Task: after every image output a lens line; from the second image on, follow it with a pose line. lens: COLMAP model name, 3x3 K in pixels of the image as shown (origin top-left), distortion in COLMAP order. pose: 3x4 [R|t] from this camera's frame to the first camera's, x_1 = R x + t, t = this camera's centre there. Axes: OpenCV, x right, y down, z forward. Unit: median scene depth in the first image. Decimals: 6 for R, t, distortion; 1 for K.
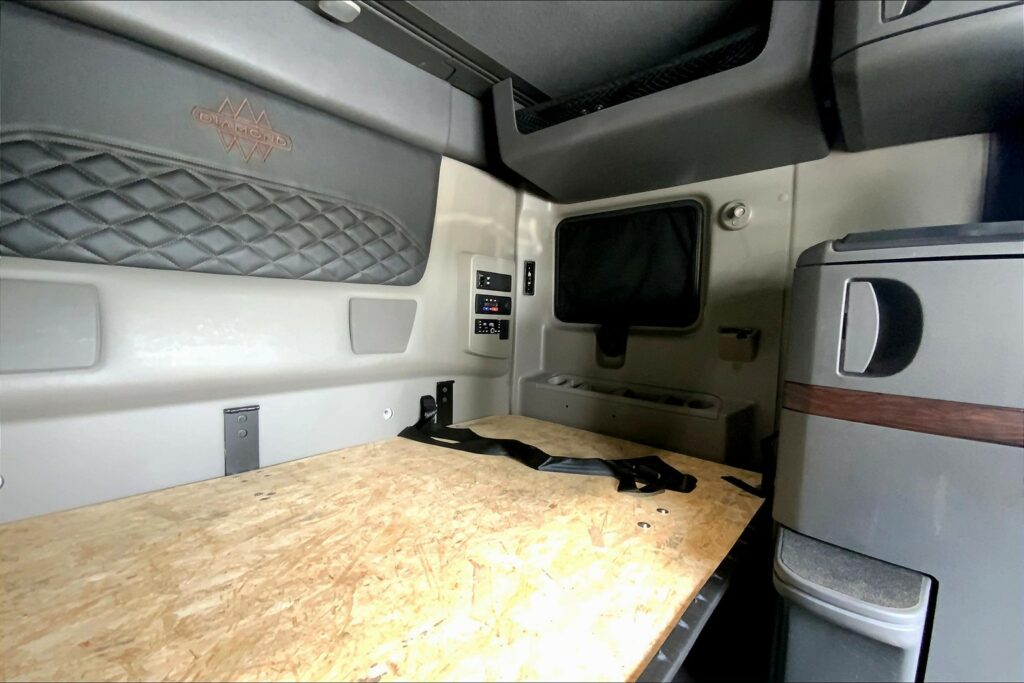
lens RADIAL K [[423.6, 0, 514.7], [0, 423.6, 345.0], [0, 0, 1]] dist [-0.007379, -0.002306]
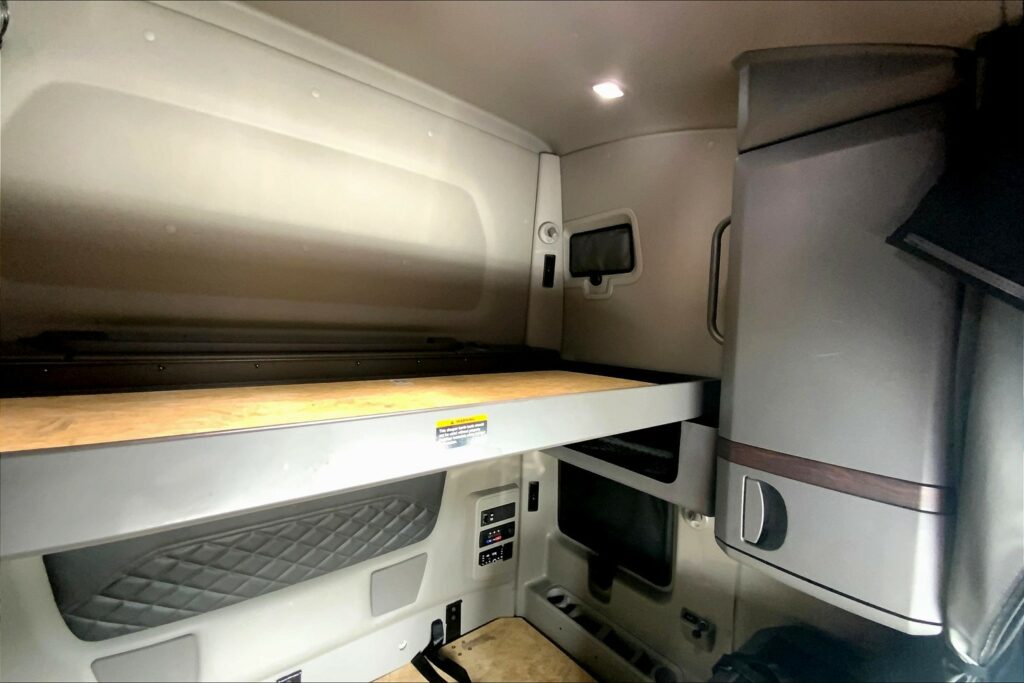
lens RADIAL K [[423.6, 0, 513.6], [0, 423.6, 344.7], [0, 0, 1]] dist [-0.007379, -0.002306]
pose [[0.985413, 0.010243, -0.169870, 0.192187], [-0.014016, 0.999681, -0.021024, -0.608466], [0.169600, 0.023099, 0.985242, -0.157010]]
